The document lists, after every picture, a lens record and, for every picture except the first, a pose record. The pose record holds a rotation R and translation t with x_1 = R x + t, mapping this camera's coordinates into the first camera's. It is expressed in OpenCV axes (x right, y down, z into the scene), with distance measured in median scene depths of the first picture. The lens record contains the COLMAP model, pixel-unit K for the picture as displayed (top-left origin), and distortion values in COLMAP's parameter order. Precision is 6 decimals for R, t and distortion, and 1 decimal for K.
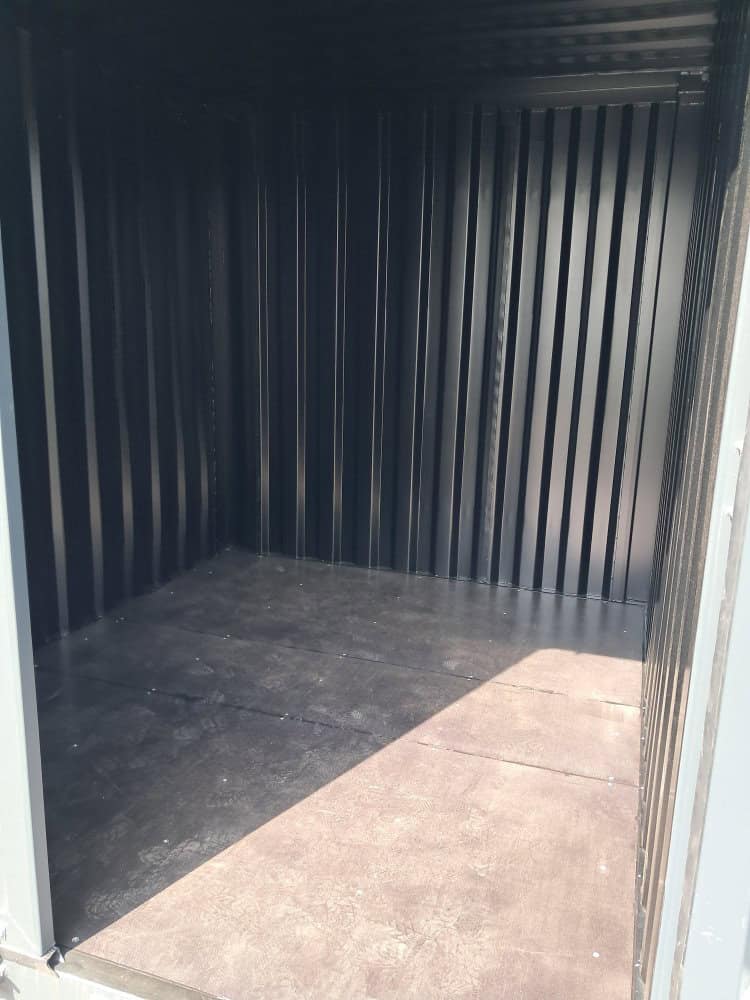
lens RADIAL K [[792.9, 0, 382.1], [0, 792.9, 502.2], [0, 0, 1]] dist [0.036029, -0.007416]
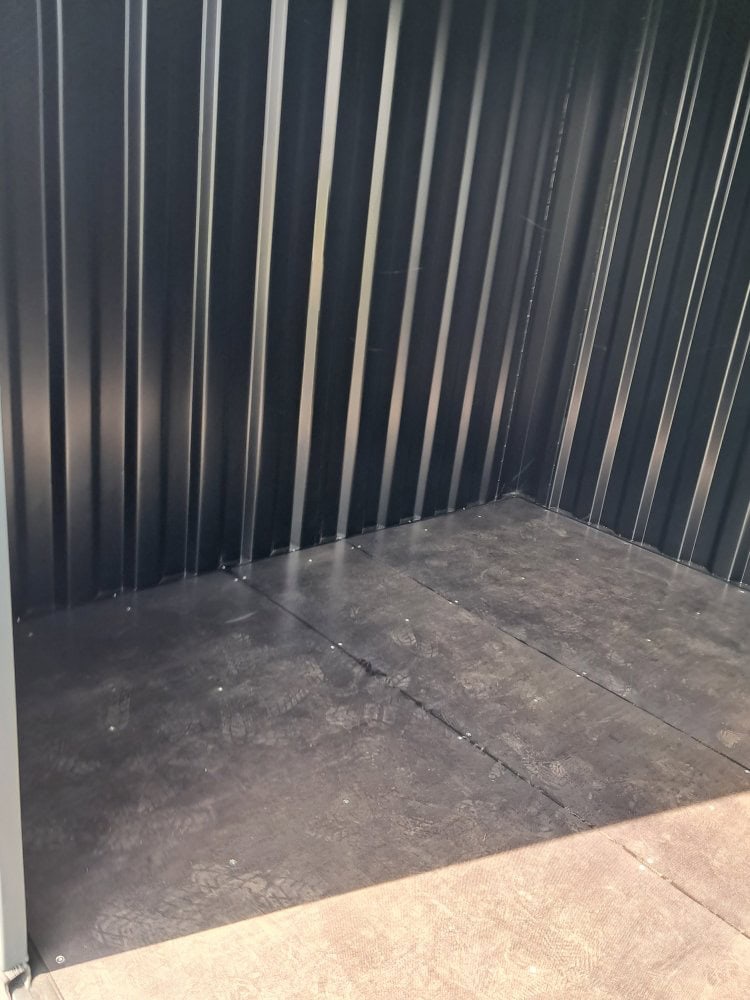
lens RADIAL K [[792.9, 0, 382.1], [0, 792.9, 502.2], [0, 0, 1]] dist [0.036029, -0.007416]
pose [[0.873091, 0.242479, -0.422985, 0.080772], [-0.199096, 0.969243, 0.144668, -0.050030], [0.445054, -0.042093, 0.894514, 0.276285]]
